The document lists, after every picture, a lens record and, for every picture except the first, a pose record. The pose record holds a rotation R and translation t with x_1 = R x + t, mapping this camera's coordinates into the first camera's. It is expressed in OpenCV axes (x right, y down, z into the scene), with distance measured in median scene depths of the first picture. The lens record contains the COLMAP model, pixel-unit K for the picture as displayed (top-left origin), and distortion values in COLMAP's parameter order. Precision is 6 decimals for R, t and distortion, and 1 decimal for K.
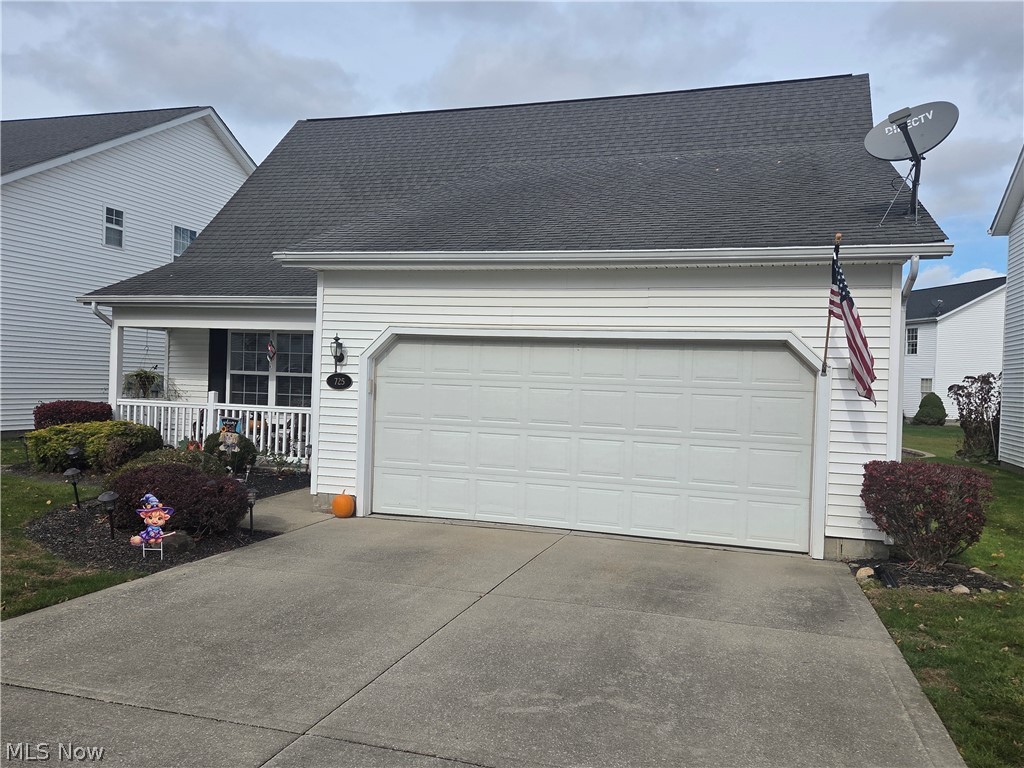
lens RADIAL K [[806.3, 0, 512.0], [0, 806.3, 384.0], [0, 0, 1]] dist [0.053705, -0.006599]
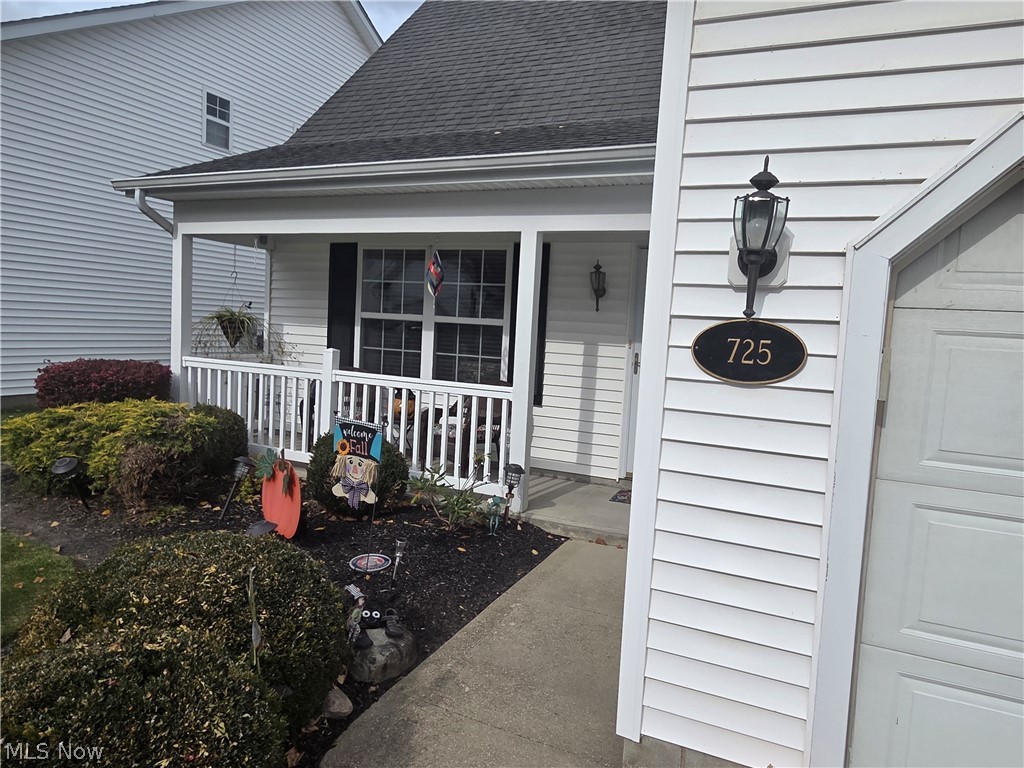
lens RADIAL K [[678.3, 0, 496.6], [0, 678.3, 379.2], [0, 0, 1]] dist [-0.001423, 0.000864]
pose [[0.989888, 0.029525, -0.138745, -0.187175], [-0.019455, 0.997114, 0.073381, -0.006385], [0.140511, -0.069939, 0.987606, 0.545243]]
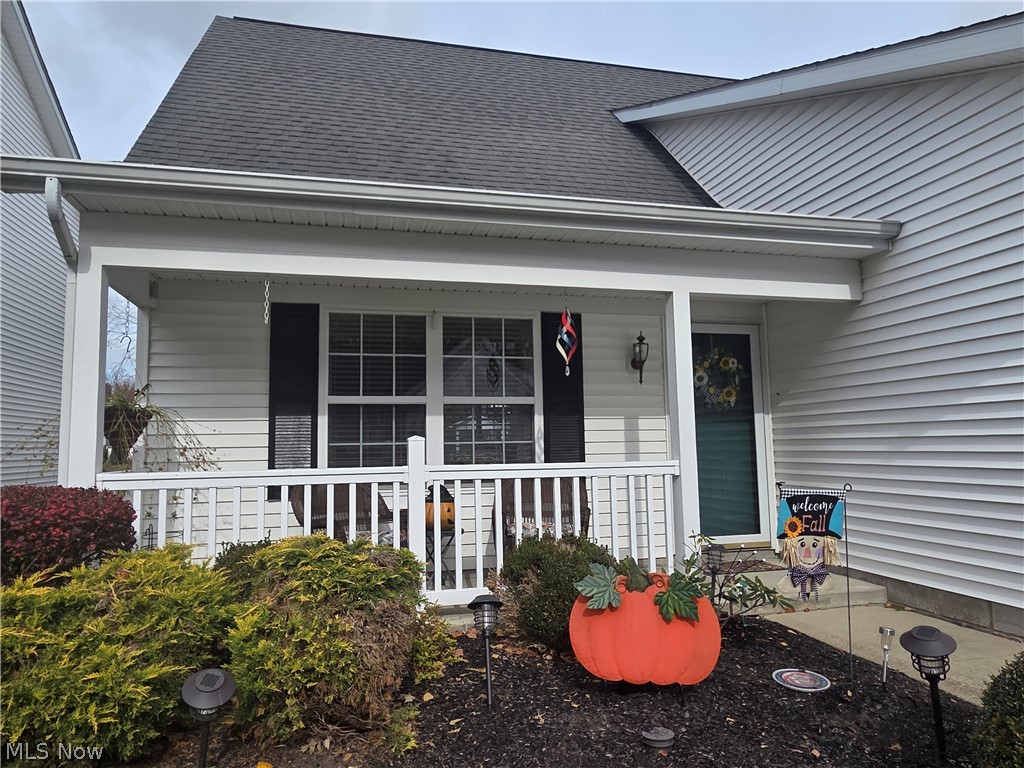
lens RADIAL K [[684.9, 0, 512.0], [0, 684.9, 384.0], [0, 0, 1]] dist [0.000339, 0.000536]
pose [[0.854303, -0.000733, 0.519775, -0.493787], [0.046177, 0.996152, -0.074492, 0.010323], [-0.517720, 0.087640, 0.851050, 0.671545]]
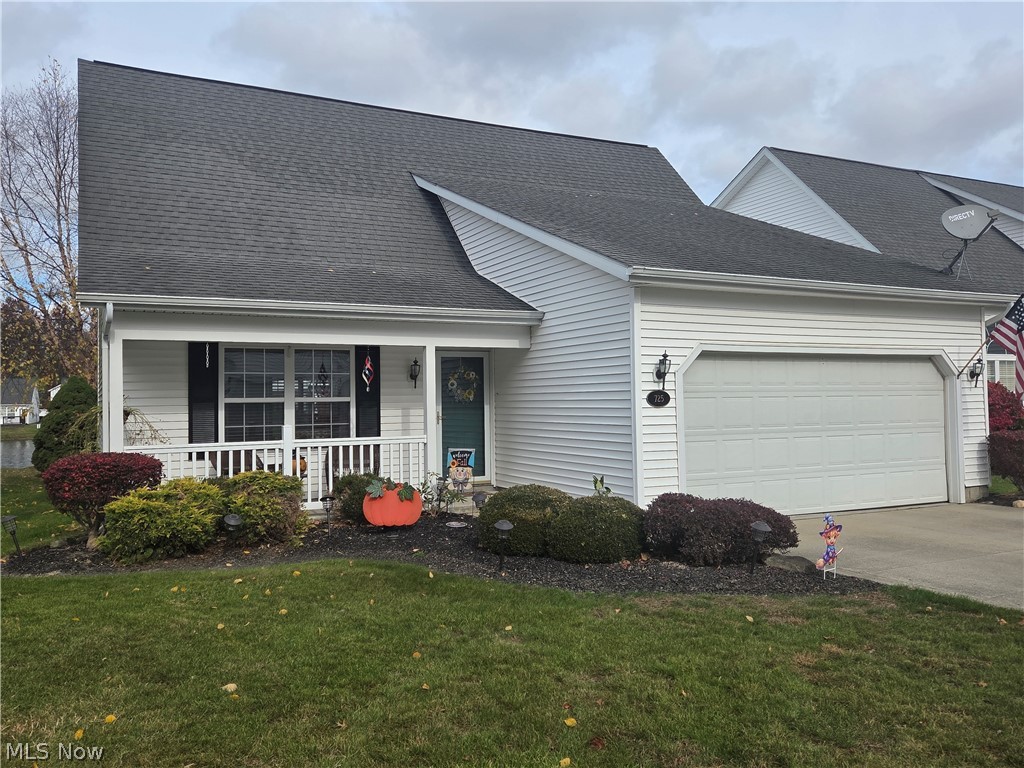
lens RADIAL K [[819.6, 0, 509.0], [0, 819.6, 368.4], [0, 0, 1]] dist [0.052582, -0.003604]
pose [[0.719829, -0.017322, 0.693935, -0.743606], [0.041907, 0.998950, -0.018536, -0.020871], [-0.692885, 0.042423, 0.719799, 0.282261]]
